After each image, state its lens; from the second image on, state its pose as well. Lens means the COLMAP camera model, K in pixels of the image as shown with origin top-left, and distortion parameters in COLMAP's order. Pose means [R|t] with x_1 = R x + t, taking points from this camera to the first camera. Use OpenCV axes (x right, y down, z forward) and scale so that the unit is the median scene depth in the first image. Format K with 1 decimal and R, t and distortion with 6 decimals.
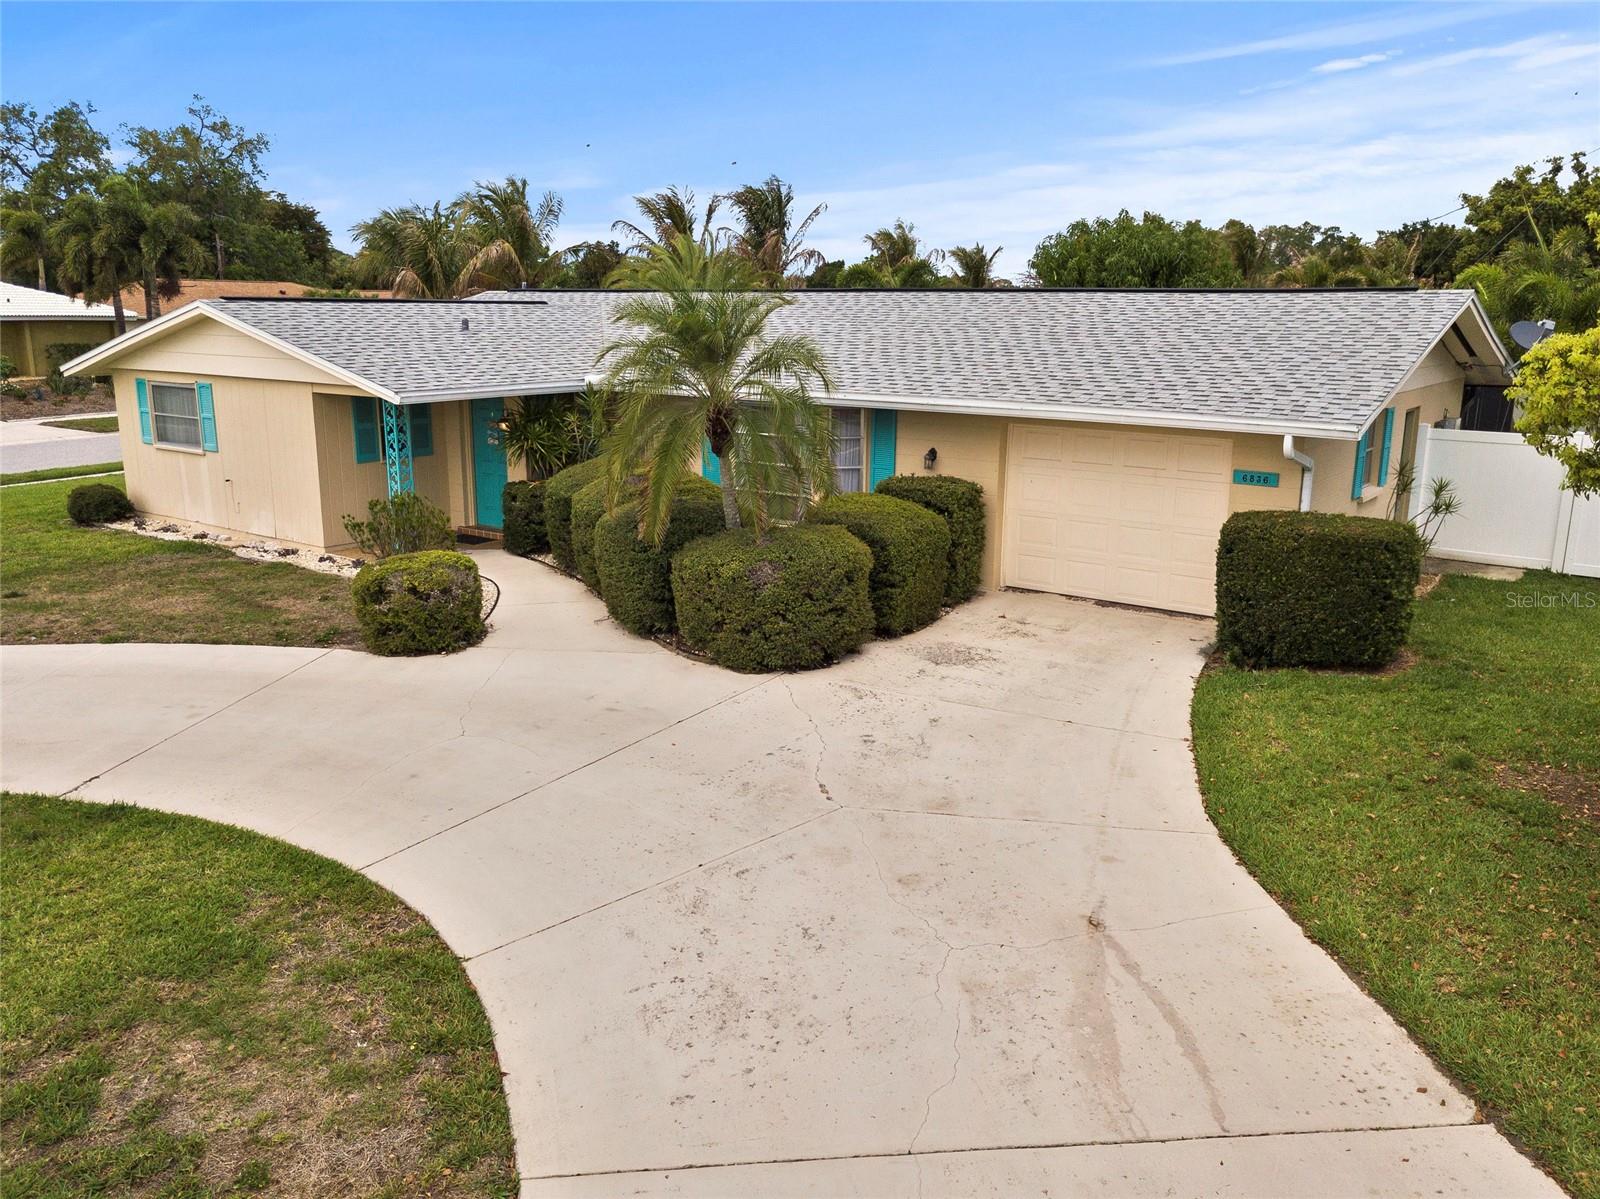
lens RADIAL K [[1205.8, 0, 802.7], [0, 1205.8, 591.8], [0, 0, 1]] dist [0.013668, -0.001054]
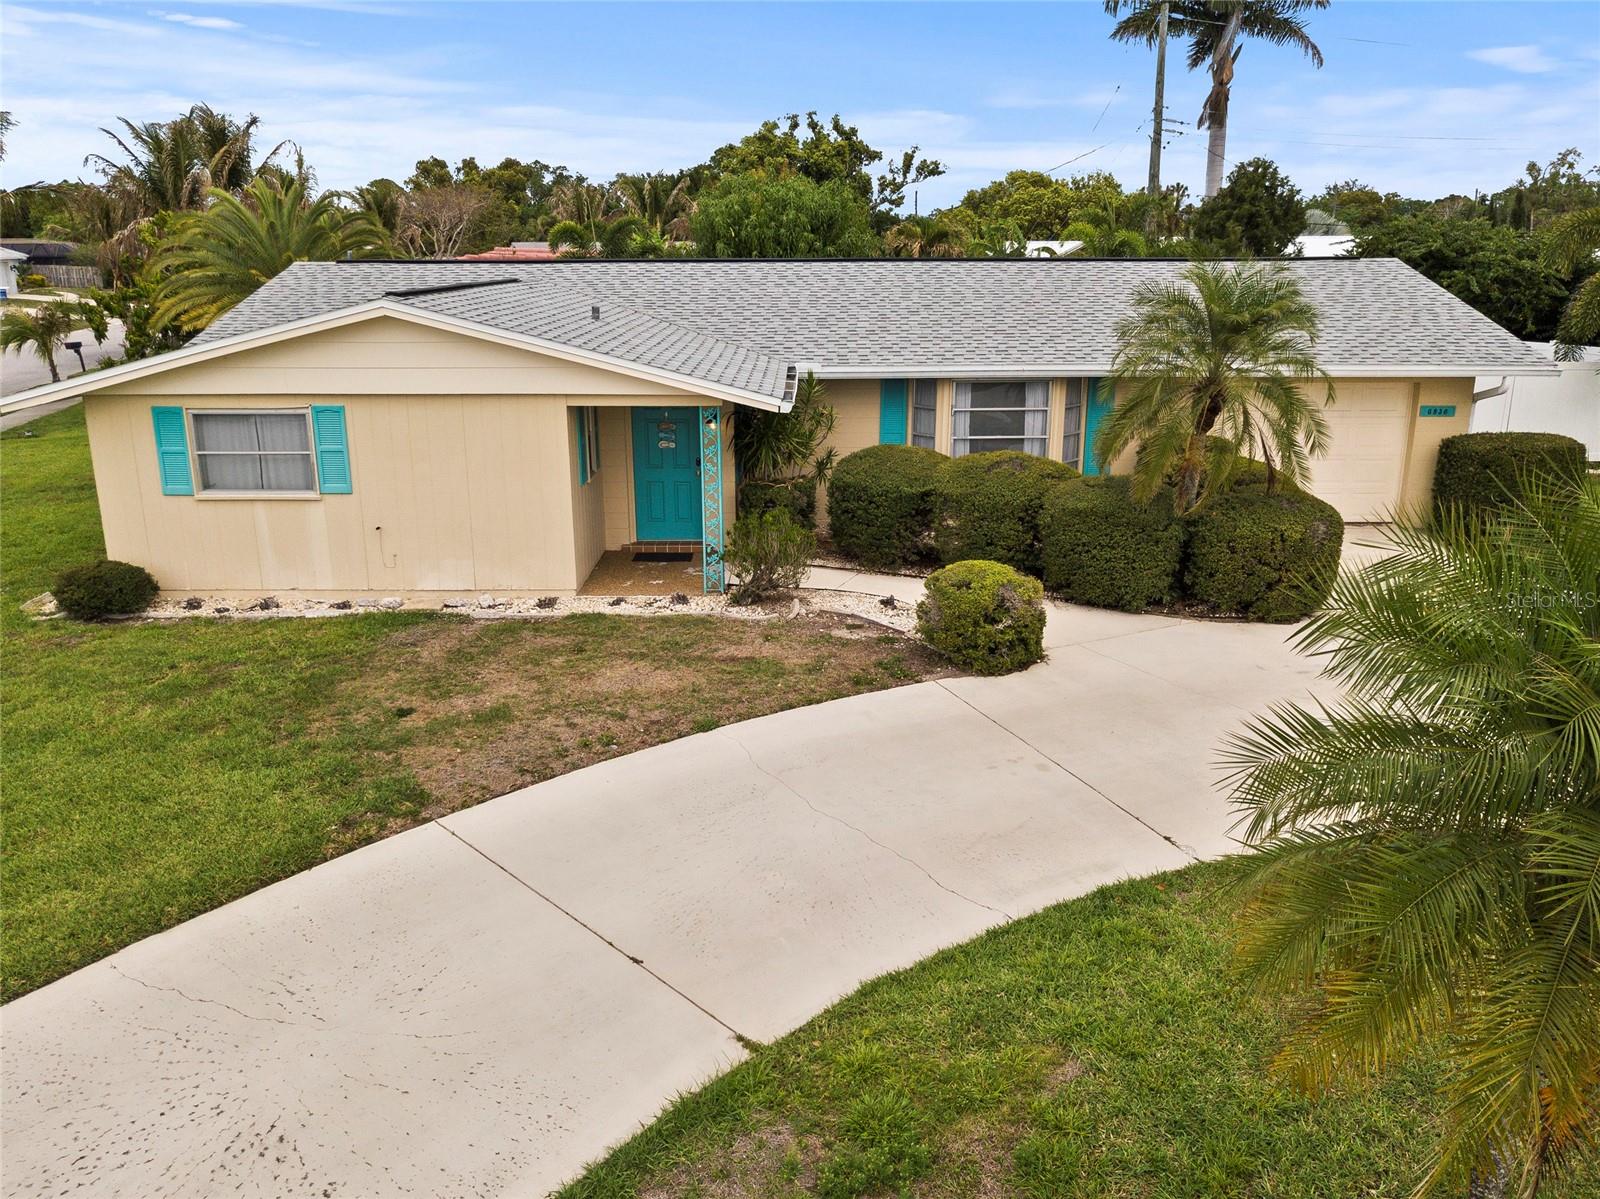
lens RADIAL K [[1205.8, 0, 804.9], [0, 1205.8, 603.1], [0, 0, 1]] dist [0.013668, -0.001054]
pose [[0.831024, -0.170007, 0.529619, -0.665326], [0.140319, 0.985427, 0.096148, -0.080283], [-0.538246, -0.005586, 0.842769, 0.190615]]
